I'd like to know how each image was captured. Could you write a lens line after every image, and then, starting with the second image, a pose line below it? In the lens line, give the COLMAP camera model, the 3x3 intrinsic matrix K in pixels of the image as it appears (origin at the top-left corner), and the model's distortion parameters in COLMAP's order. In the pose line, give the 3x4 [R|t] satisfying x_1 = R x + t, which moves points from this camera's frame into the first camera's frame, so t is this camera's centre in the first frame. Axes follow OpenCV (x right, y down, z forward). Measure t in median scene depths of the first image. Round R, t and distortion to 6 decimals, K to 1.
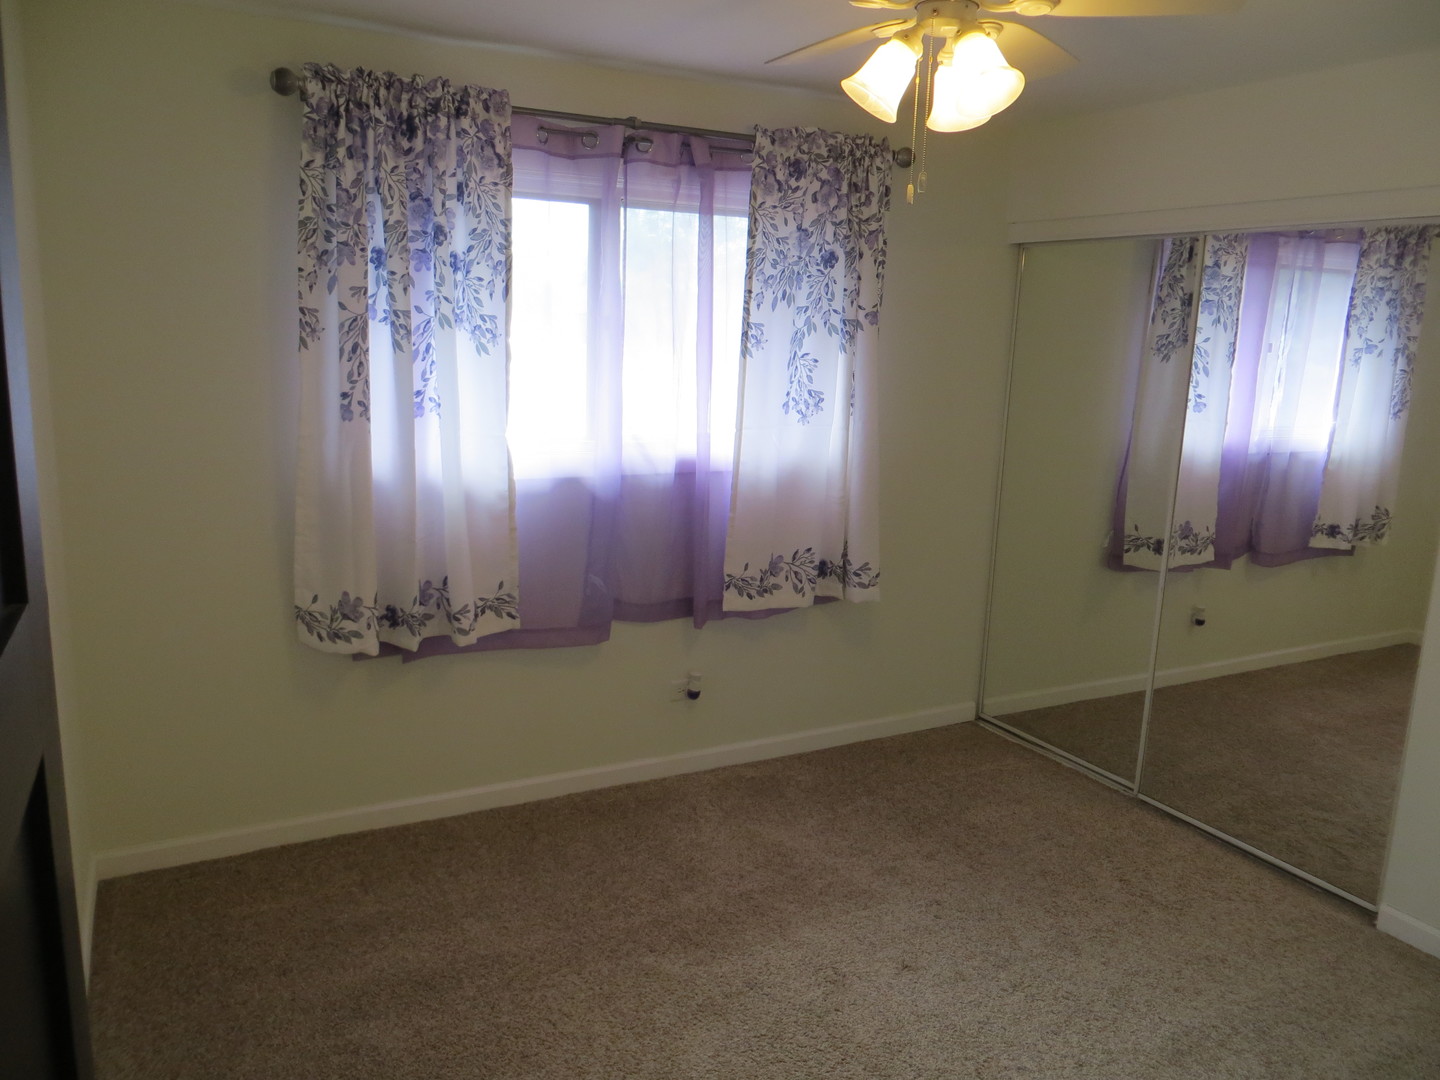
lens RADIAL K [[1115.5, 0, 714.5], [0, 1115.5, 541.8], [0, 0, 1]] dist [-0.024840, 0.004186]
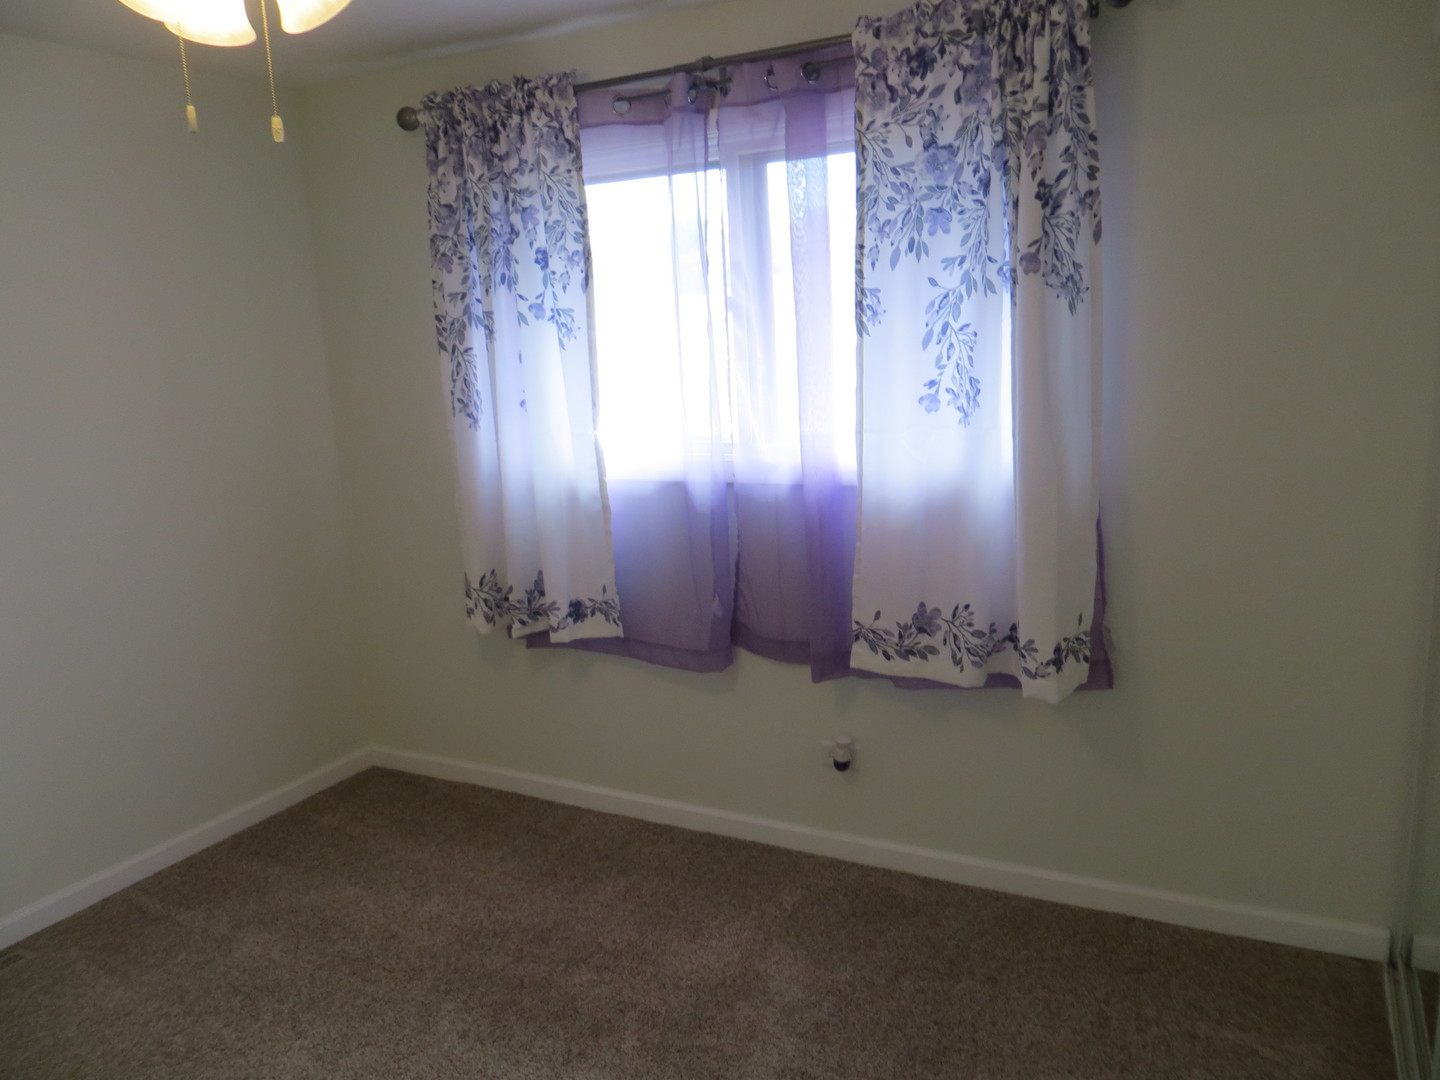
lens RADIAL K [[1115.5, 0, 716.1], [0, 1115.5, 542.8], [0, 0, 1]] dist [-0.024840, 0.004186]
pose [[0.538526, 0.107550, -0.835717, 0.619896], [-0.090999, 0.993443, 0.069209, -0.071290], [0.837680, 0.038778, 0.544782, 0.523033]]
